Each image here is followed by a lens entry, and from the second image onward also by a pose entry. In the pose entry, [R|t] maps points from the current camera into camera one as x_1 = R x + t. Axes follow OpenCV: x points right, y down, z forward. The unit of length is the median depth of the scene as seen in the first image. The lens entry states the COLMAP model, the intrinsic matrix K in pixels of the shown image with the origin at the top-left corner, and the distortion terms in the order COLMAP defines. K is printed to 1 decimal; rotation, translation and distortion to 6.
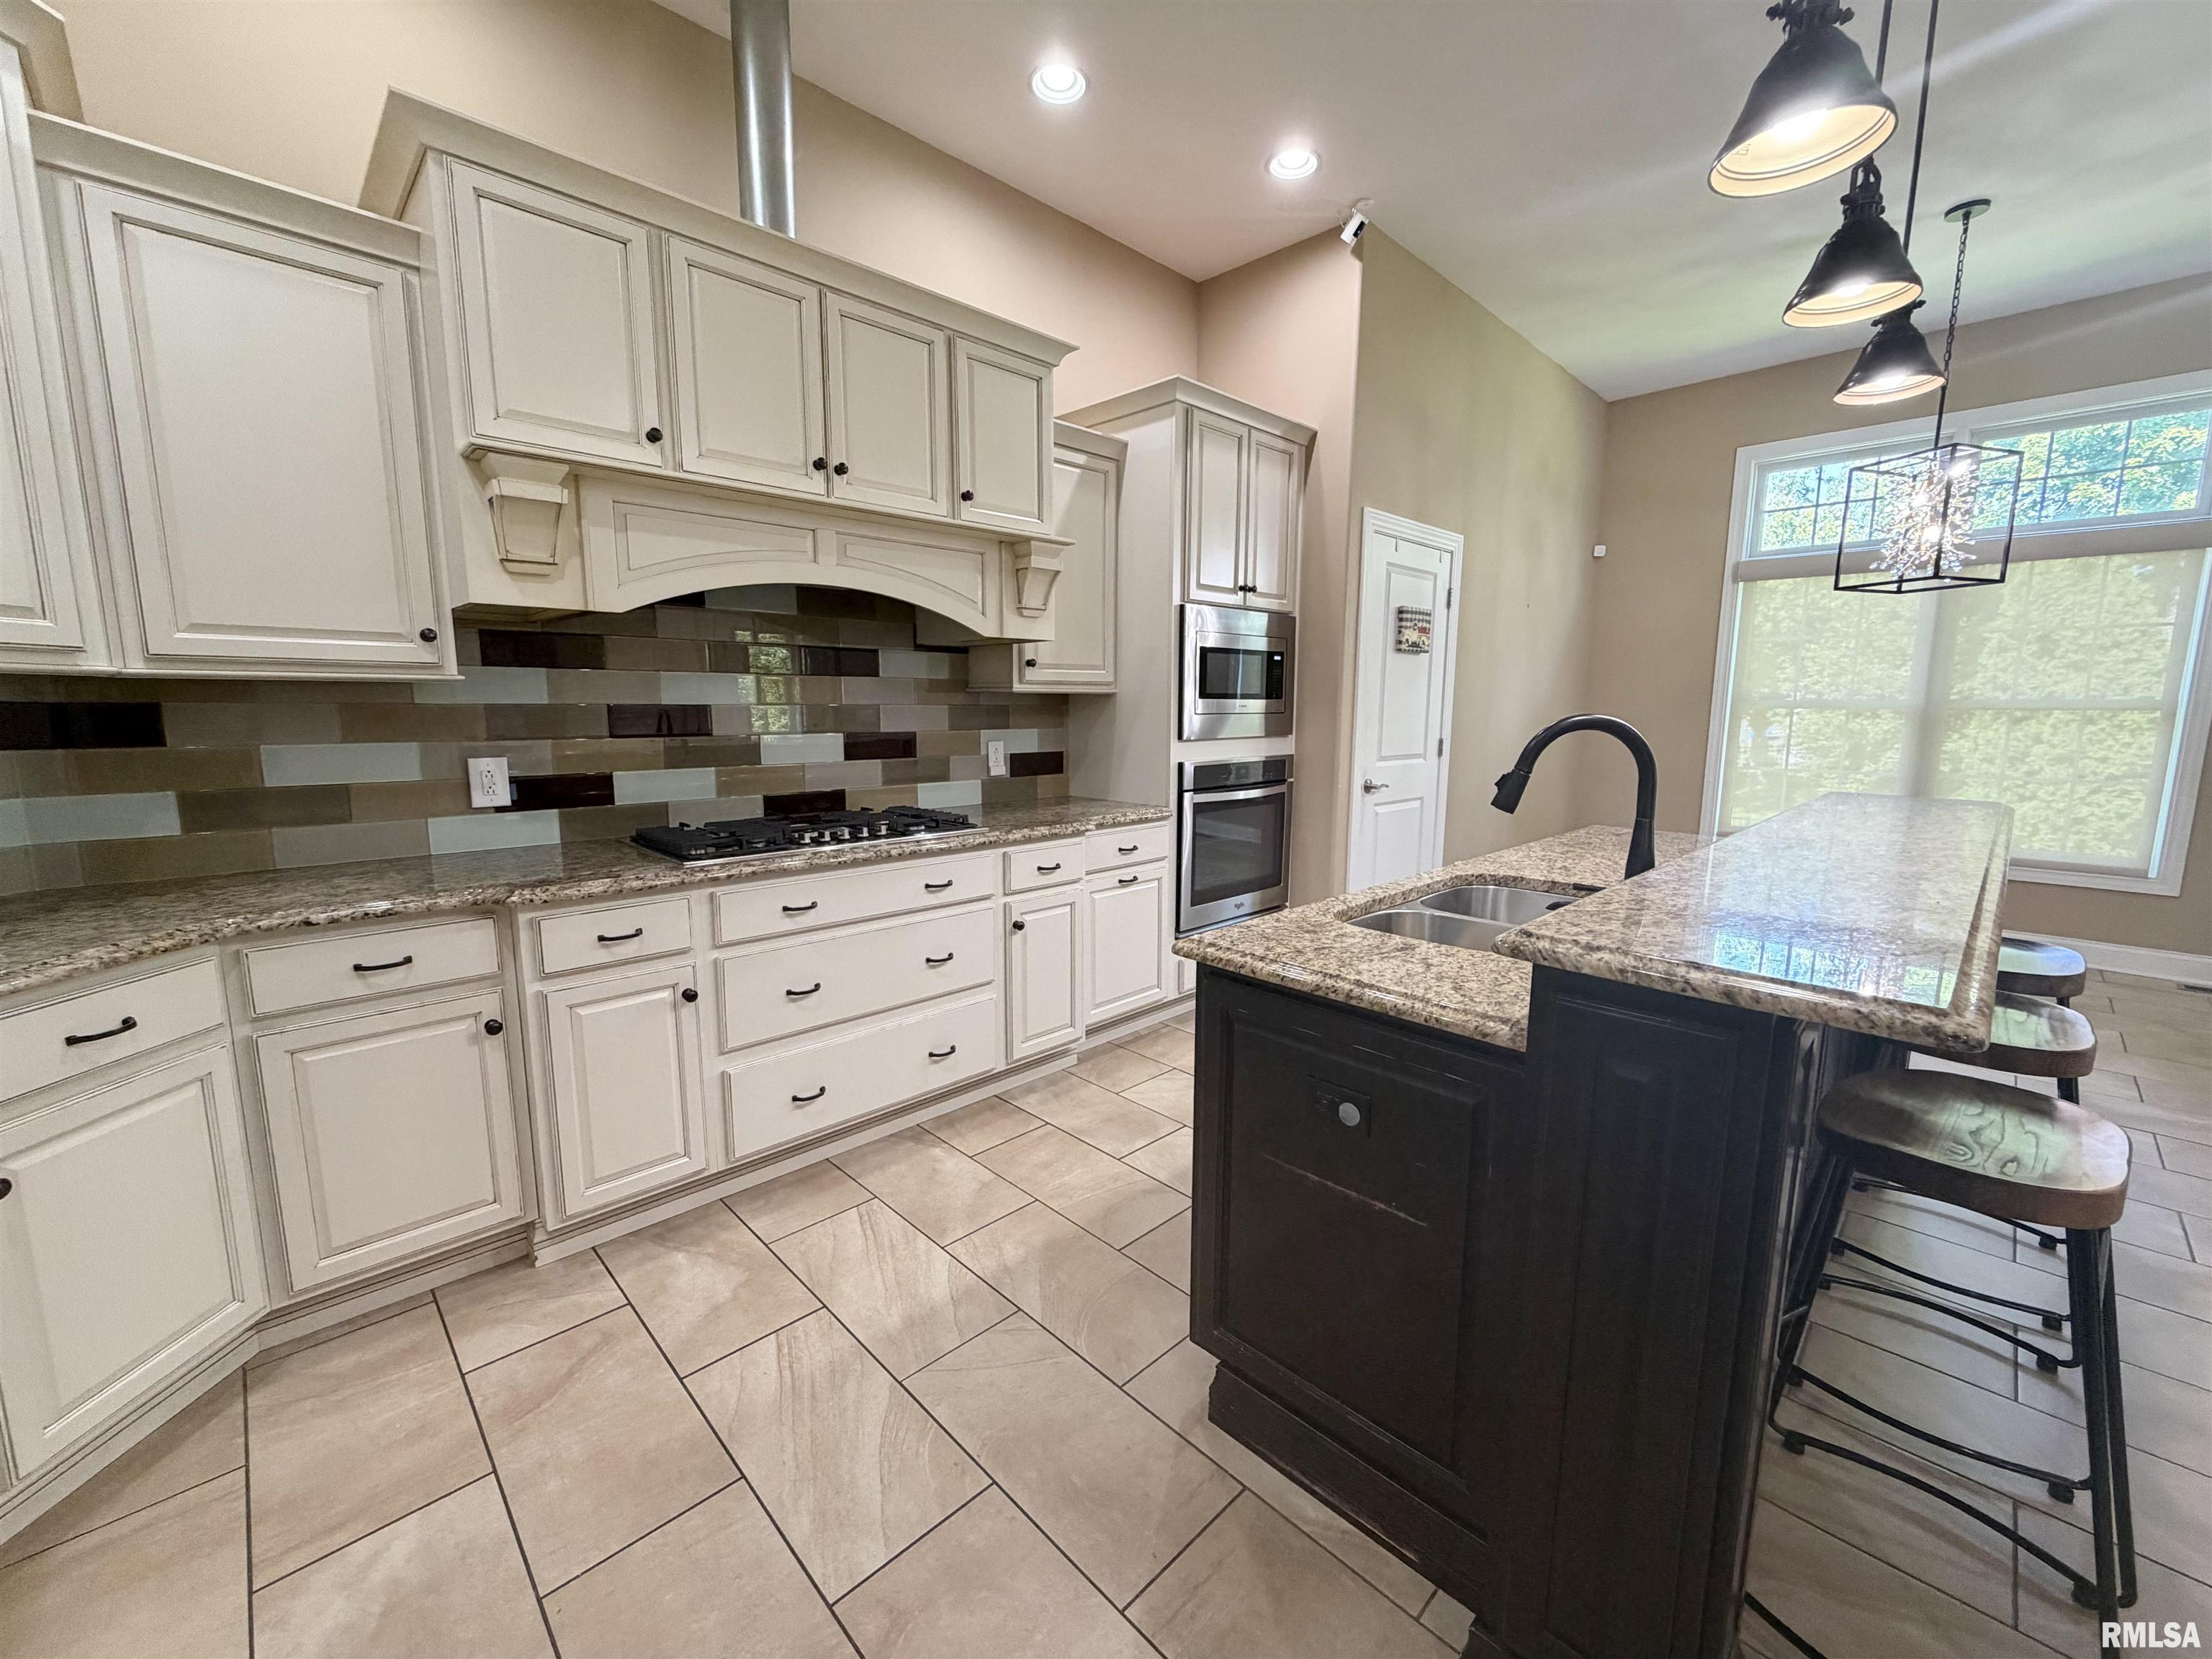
lens RADIAL K [[882.6, 0, 1102.6], [0, 882.6, 830.8], [0, 0, 1]] dist [-0.000514, 0.000095]
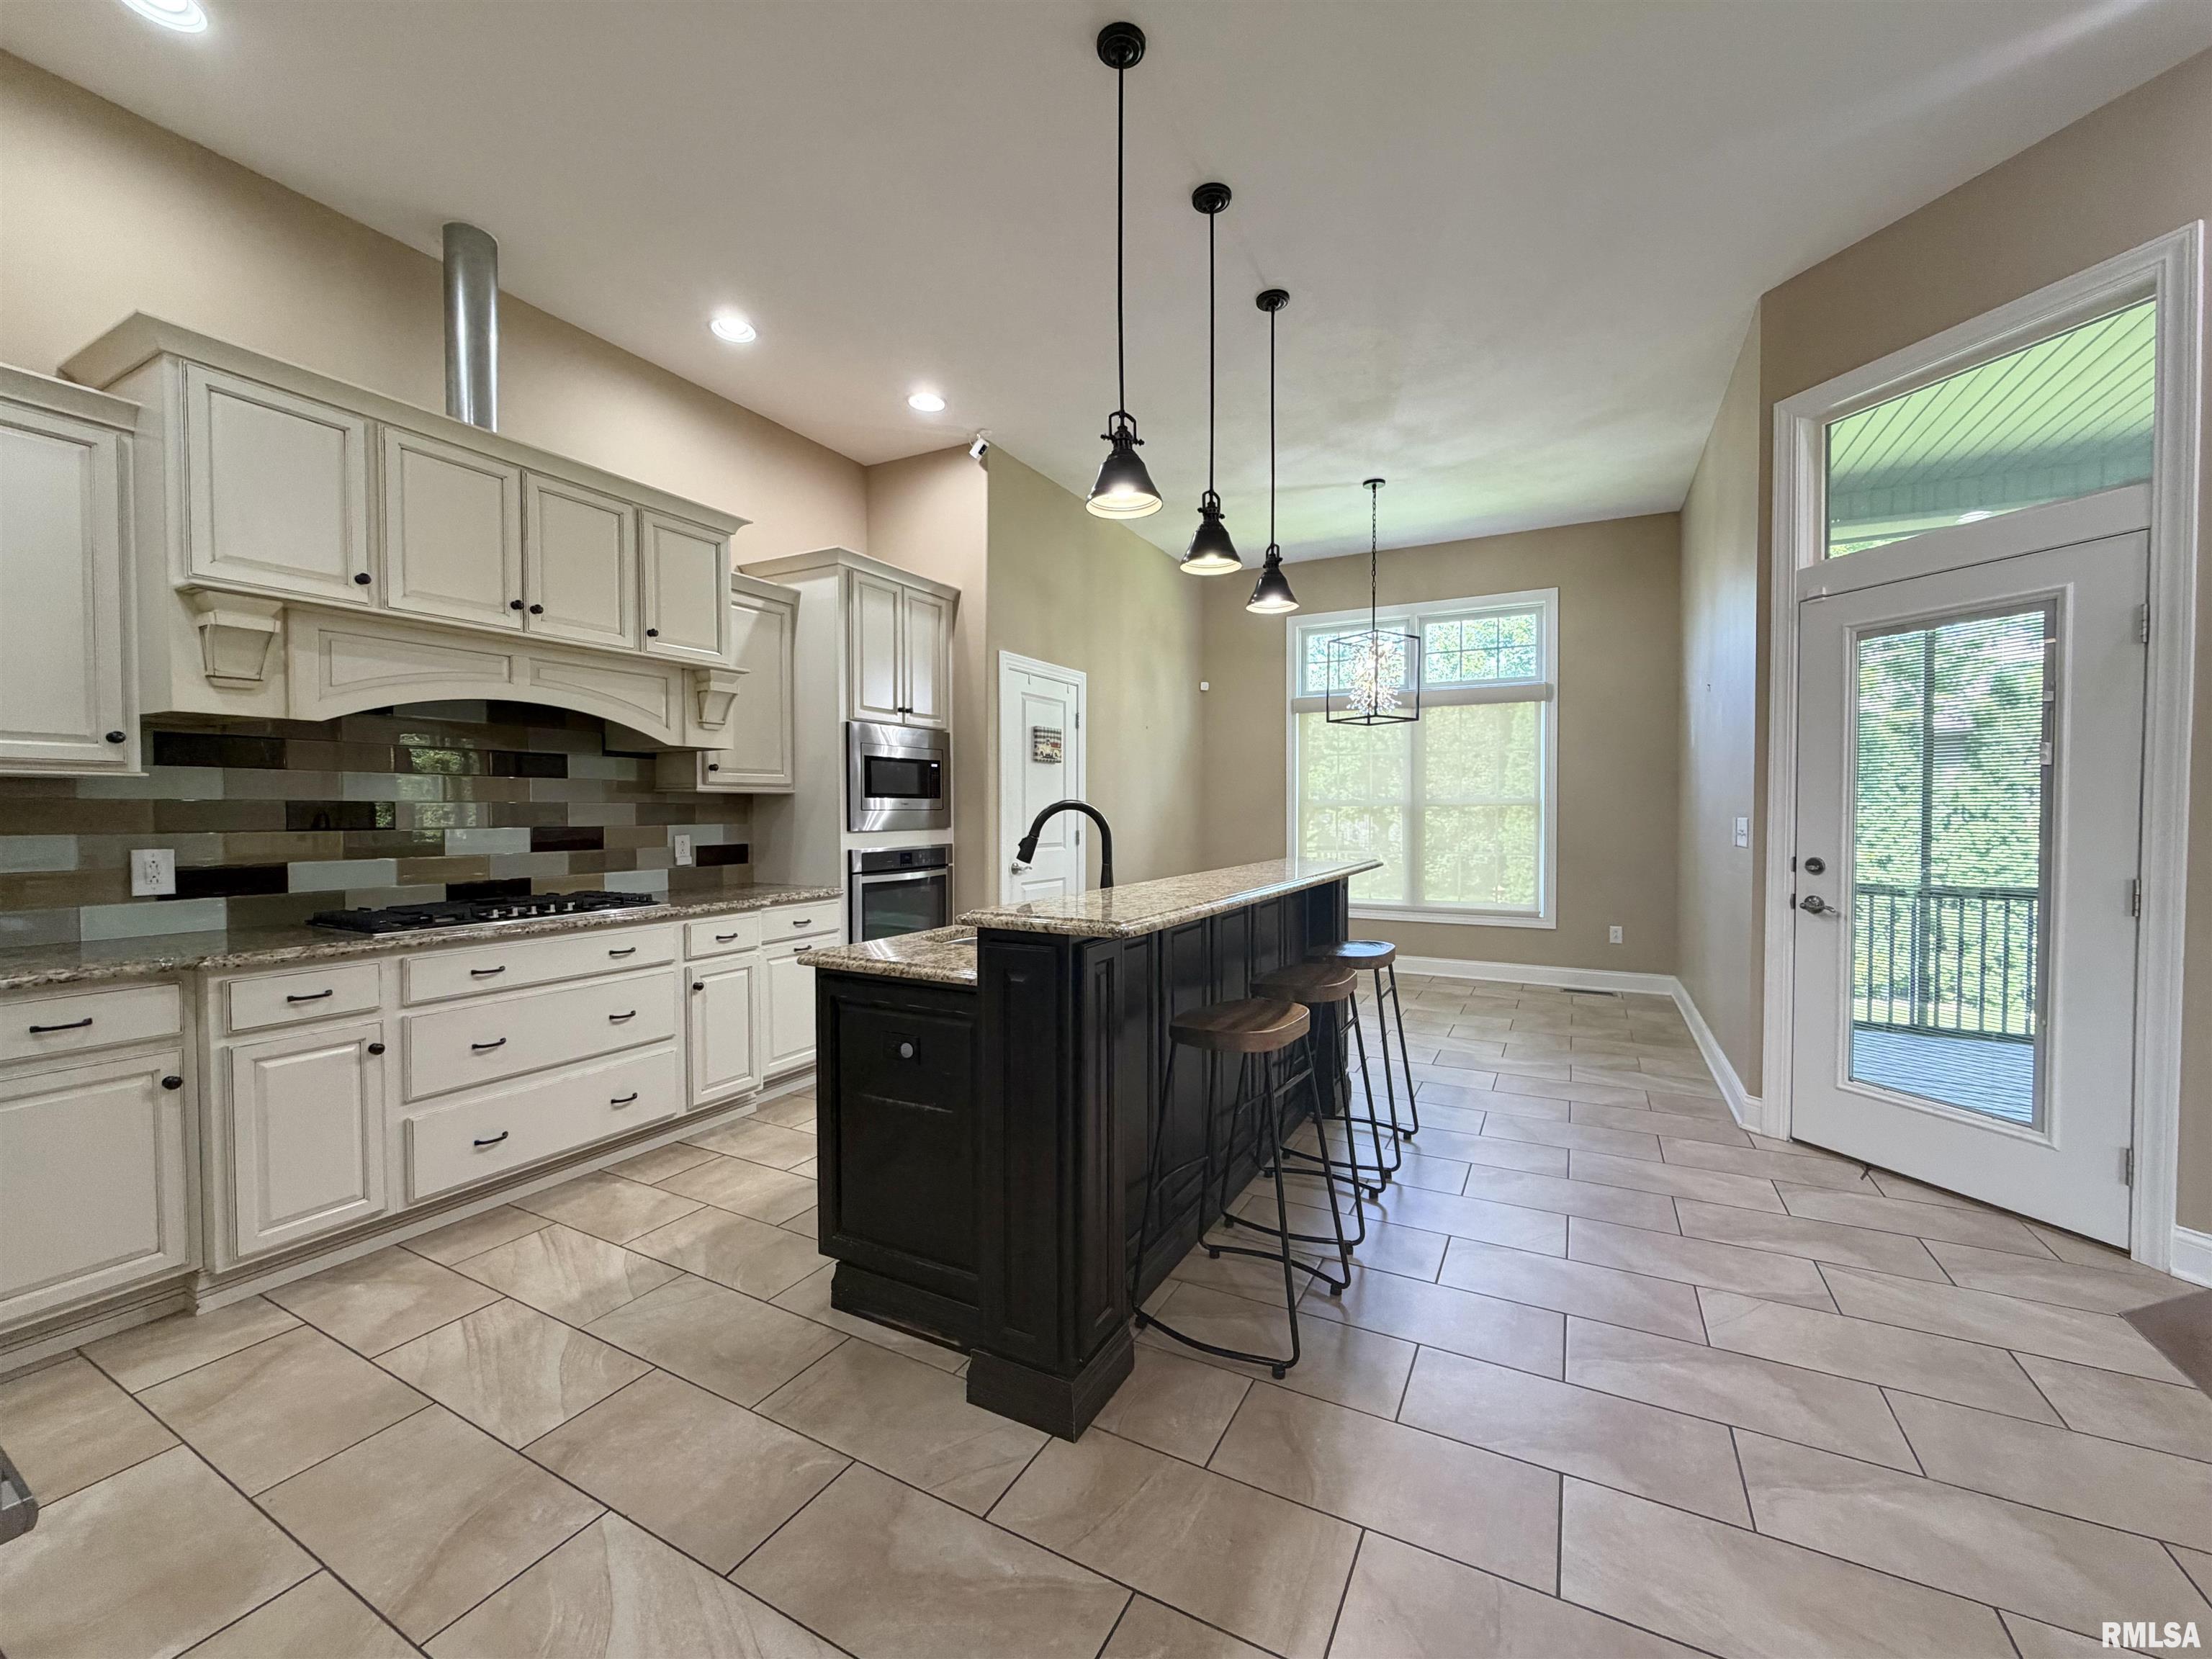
lens RADIAL K [[882.6, 0, 1102.6], [0, 882.6, 830.8], [0, 0, 1]] dist [-0.000514, 0.000095]
pose [[0.954037, -0.013090, 0.299404, 0.082575], [0.049165, 0.992346, -0.113277, 0.072280], [-0.295630, 0.122790, 0.947378, -0.355989]]
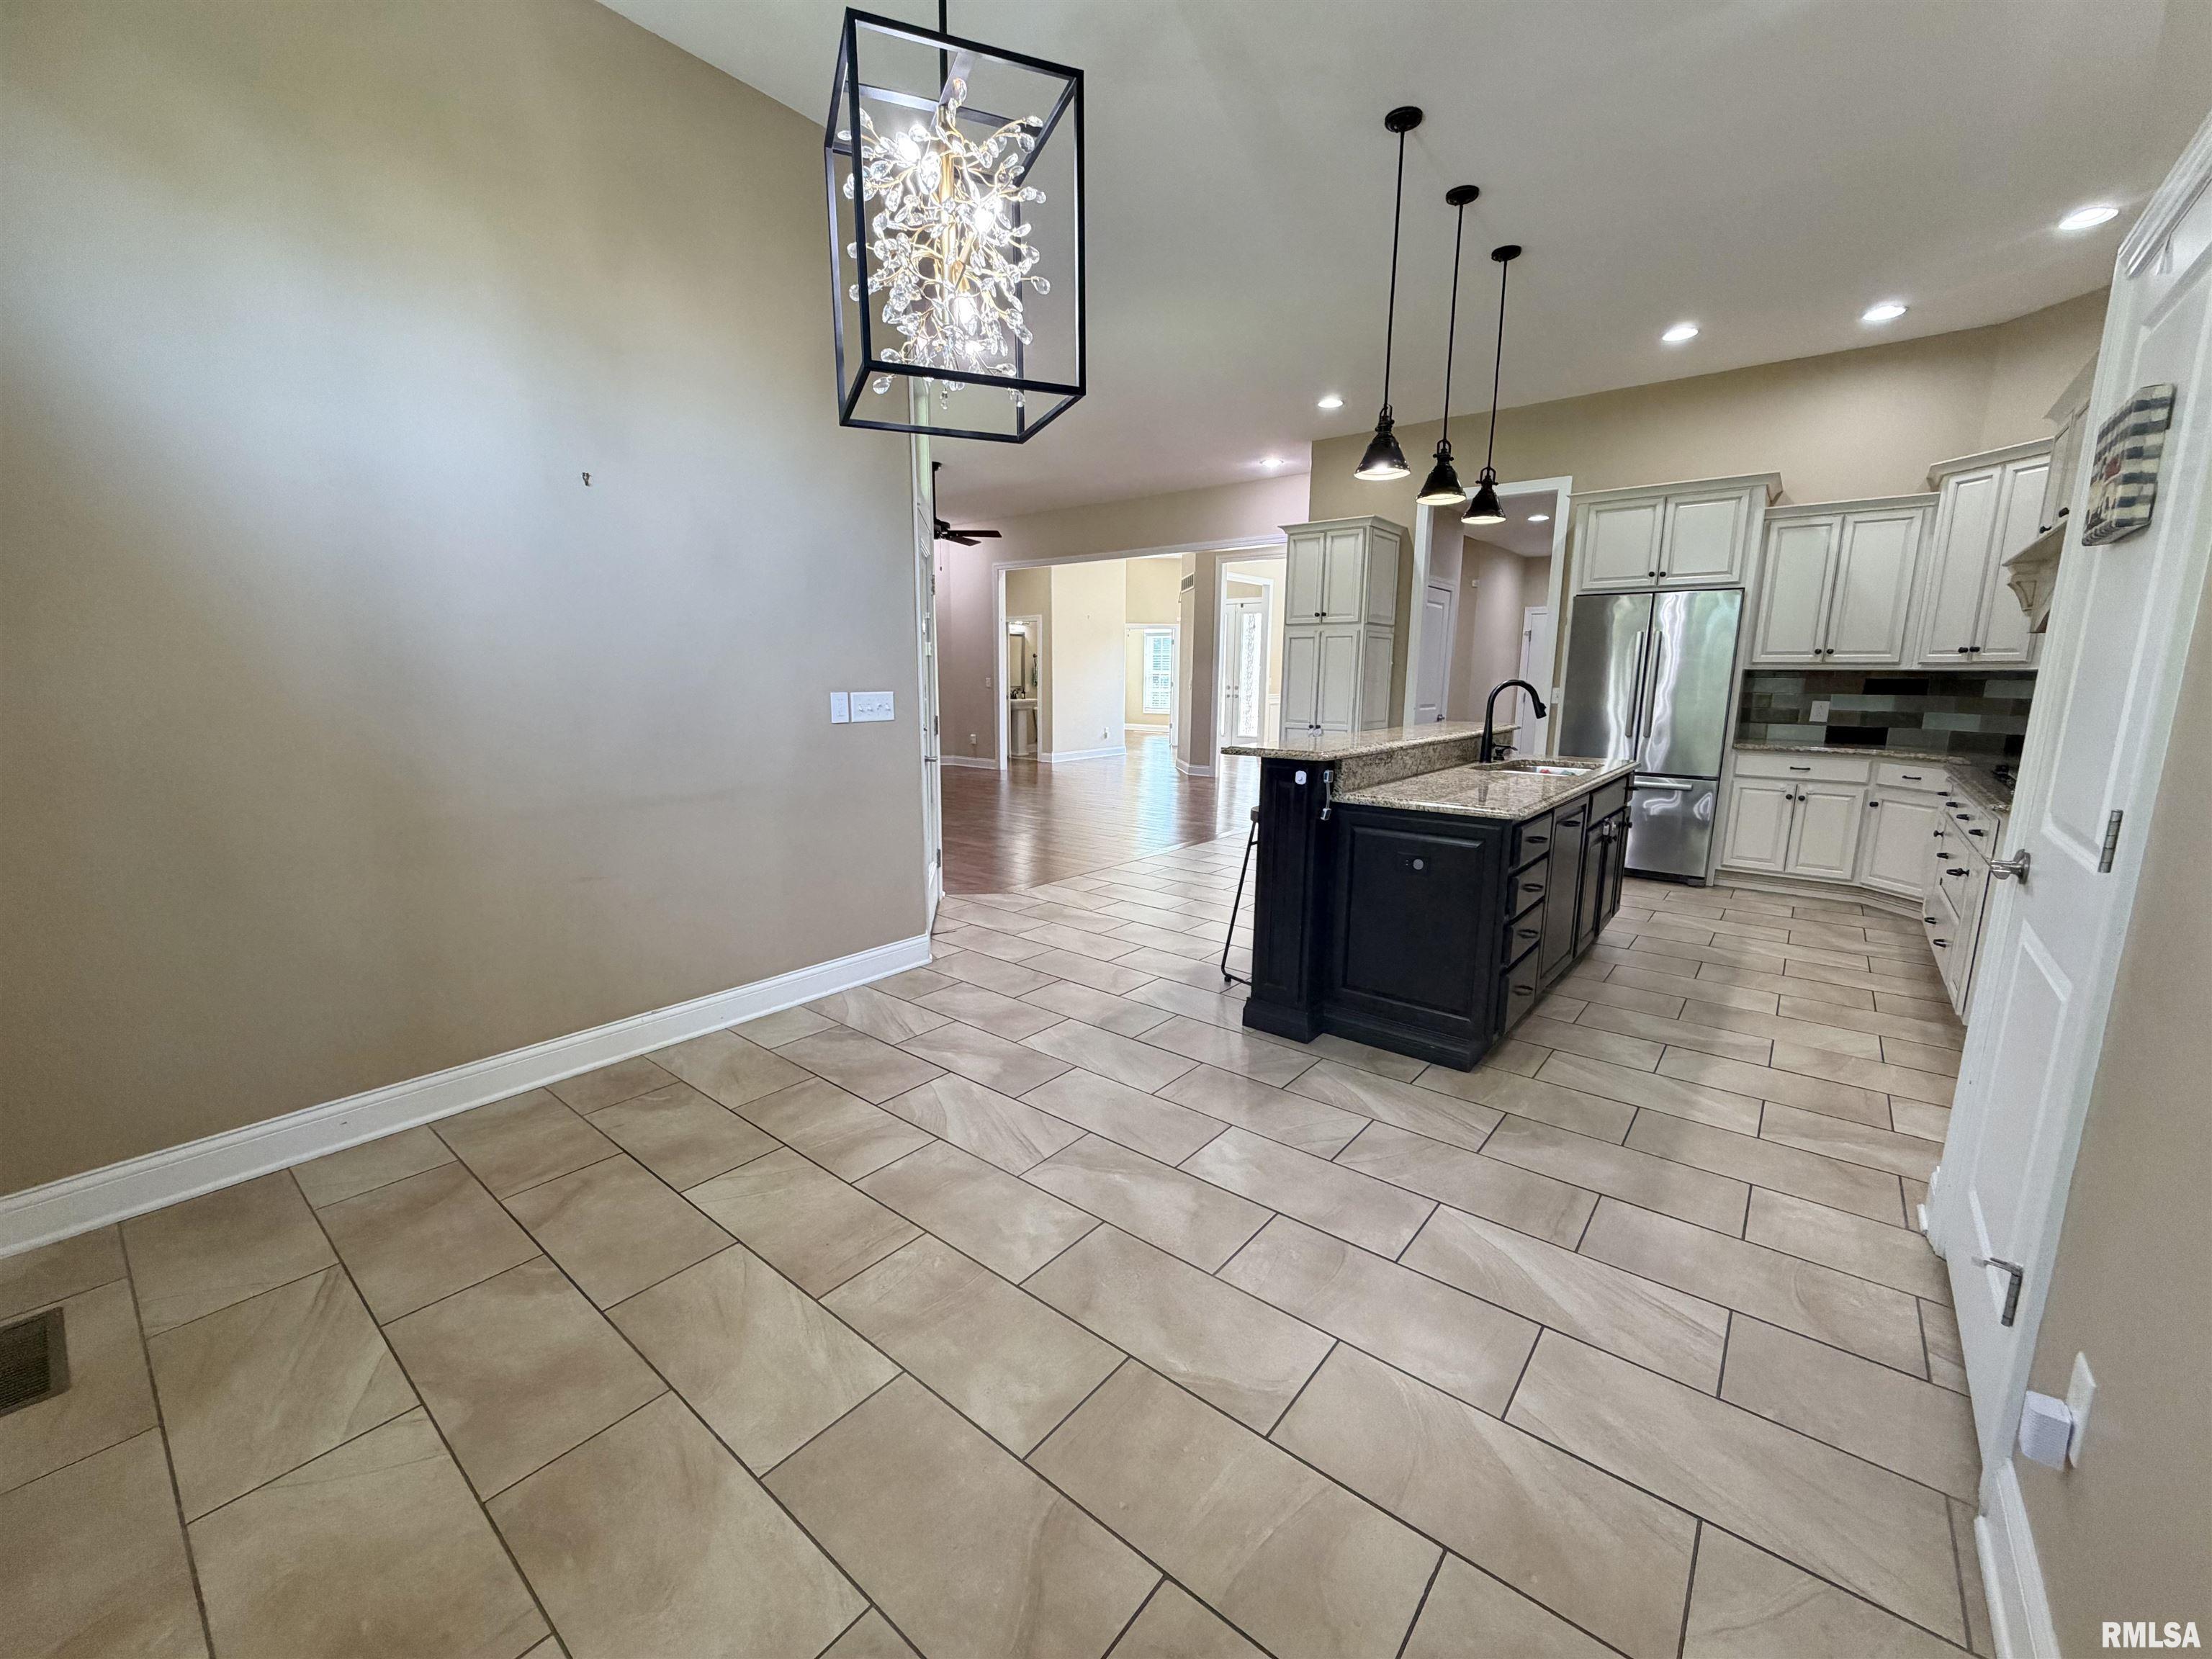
lens RADIAL K [[882.6, 0, 1102.6], [0, 882.6, 830.8], [0, 0, 1]] dist [-0.000514, 0.000095]
pose [[-0.993346, 0.010278, -0.114706, 1.375747], [-0.026719, 0.948267, 0.316348, -0.332804], [0.112023, 0.317308, -0.941683, 2.301491]]
